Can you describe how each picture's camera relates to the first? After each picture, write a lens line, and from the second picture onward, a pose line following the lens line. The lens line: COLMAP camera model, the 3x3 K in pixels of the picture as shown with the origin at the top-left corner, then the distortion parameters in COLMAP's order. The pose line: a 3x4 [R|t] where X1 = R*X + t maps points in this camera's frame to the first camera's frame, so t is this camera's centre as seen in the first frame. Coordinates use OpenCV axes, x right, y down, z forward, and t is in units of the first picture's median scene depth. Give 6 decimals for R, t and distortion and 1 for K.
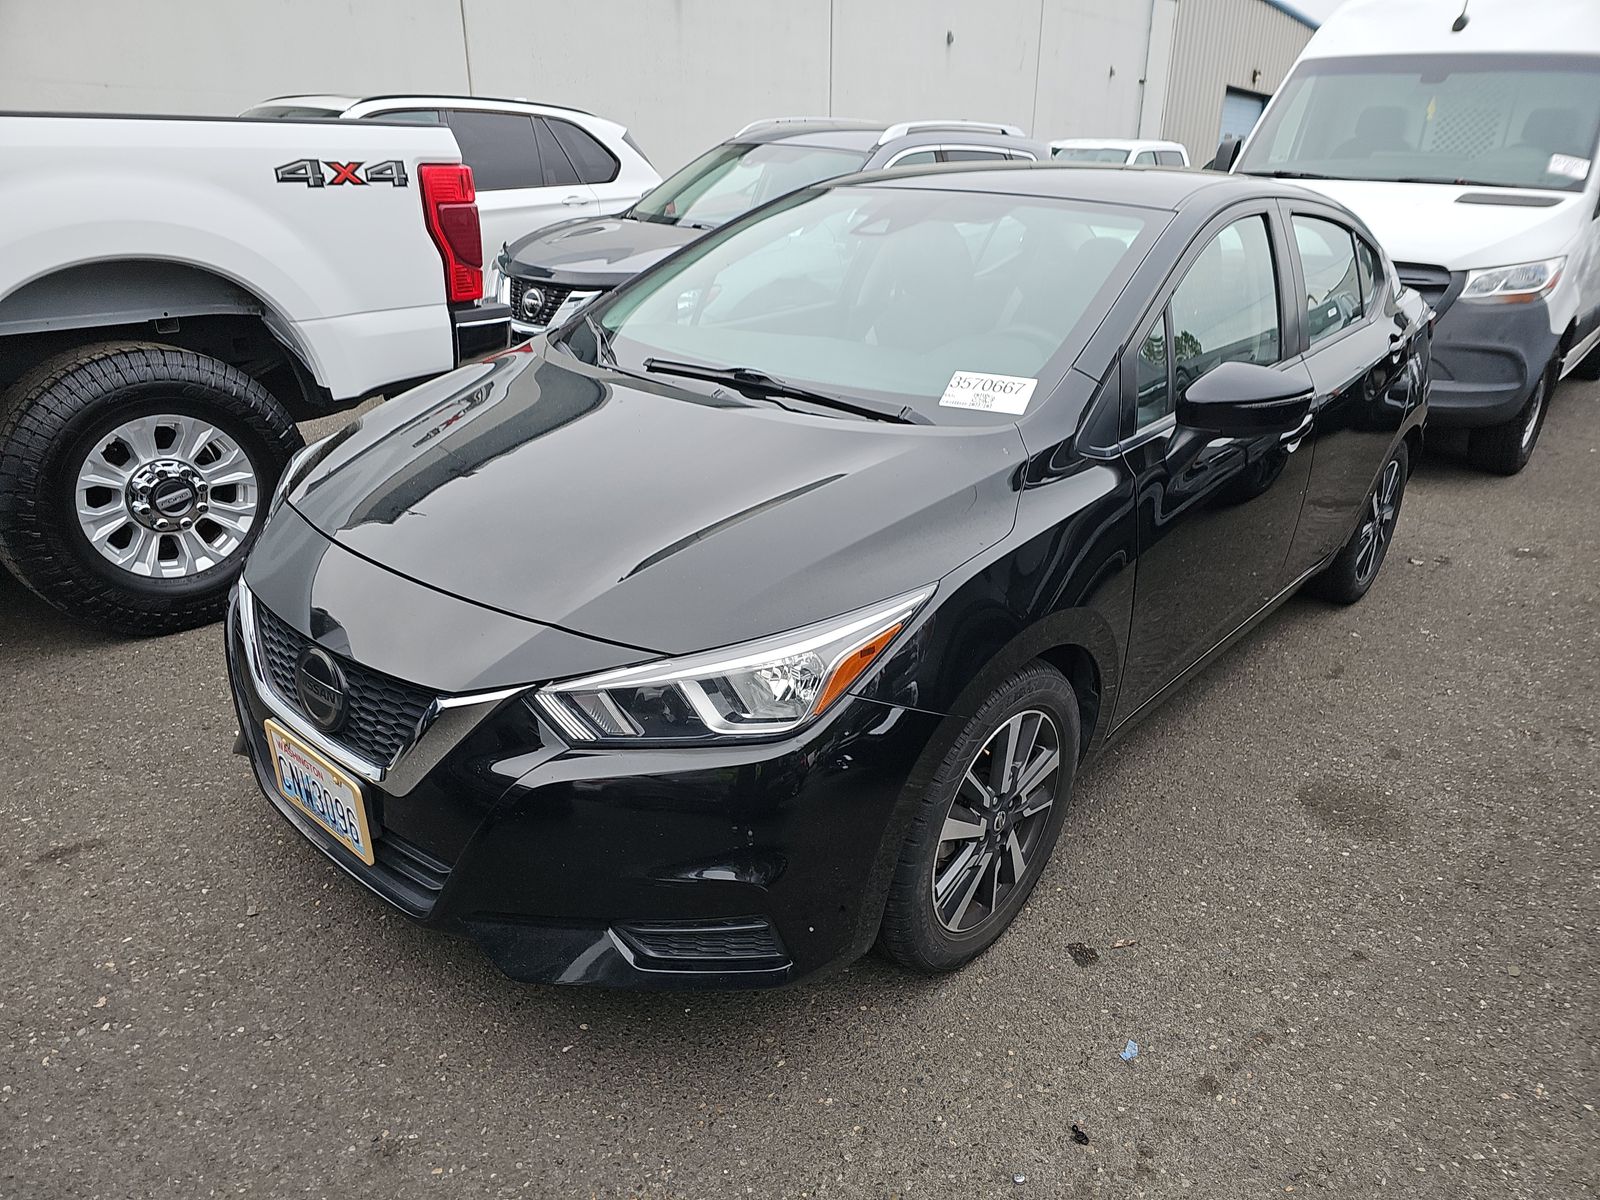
lens RADIAL K [[1075.0, 0, 793.7], [0, 1075.0, 598.9], [0, 0, 1]] dist [0.052782, -0.054972]
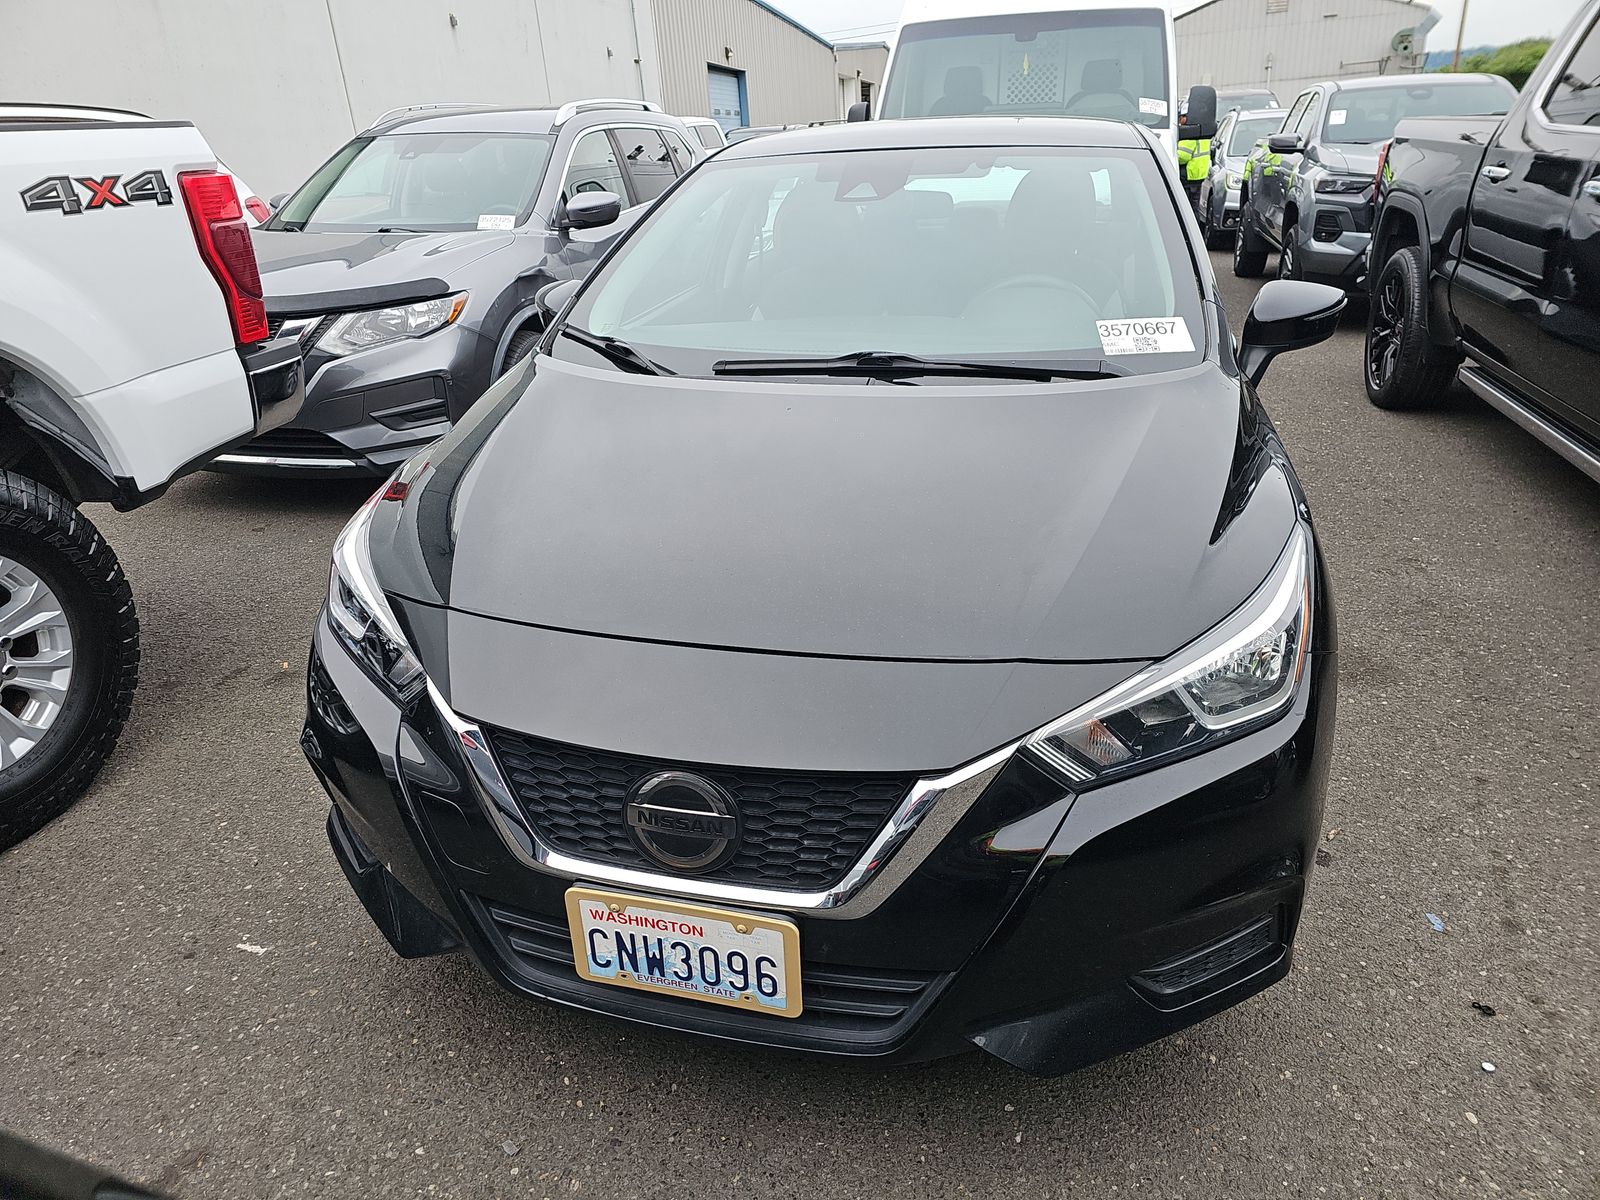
lens RADIAL K [[1075.0, 0, 793.7], [0, 1075.0, 598.9], [0, 0, 1]] dist [0.052782, -0.054972]
pose [[0.898276, -0.228507, 0.375345, -0.326562], [0.224716, 0.972899, 0.054503, -0.051559], [-0.377627, 0.035388, 0.925281, 0.133316]]
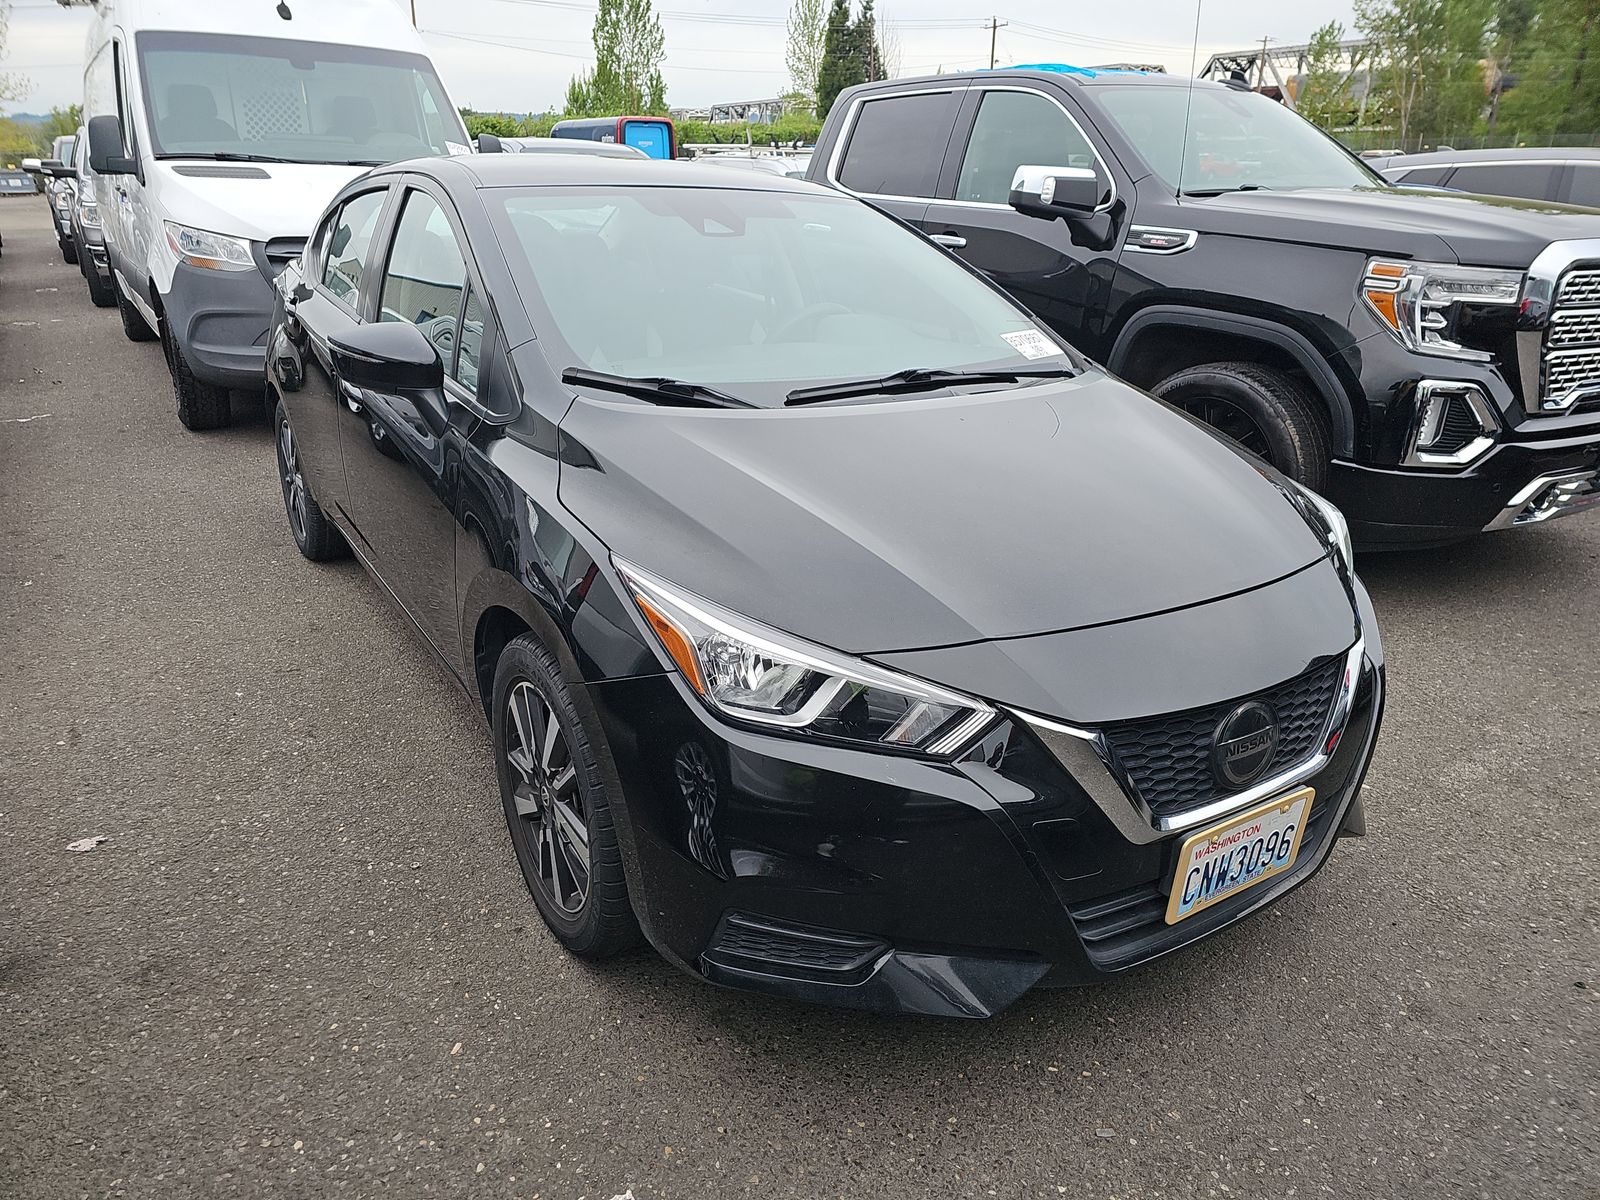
lens RADIAL K [[1062.1, 0, 794.9], [0, 1062.1, 603.7], [0, 0, 1]] dist [0.058737, -0.051707]
pose [[0.312946, -0.374846, 0.872671, -0.692530], [0.349579, 0.899781, 0.261130, -0.211899], [-0.883096, 0.223348, 0.412621, 0.492111]]
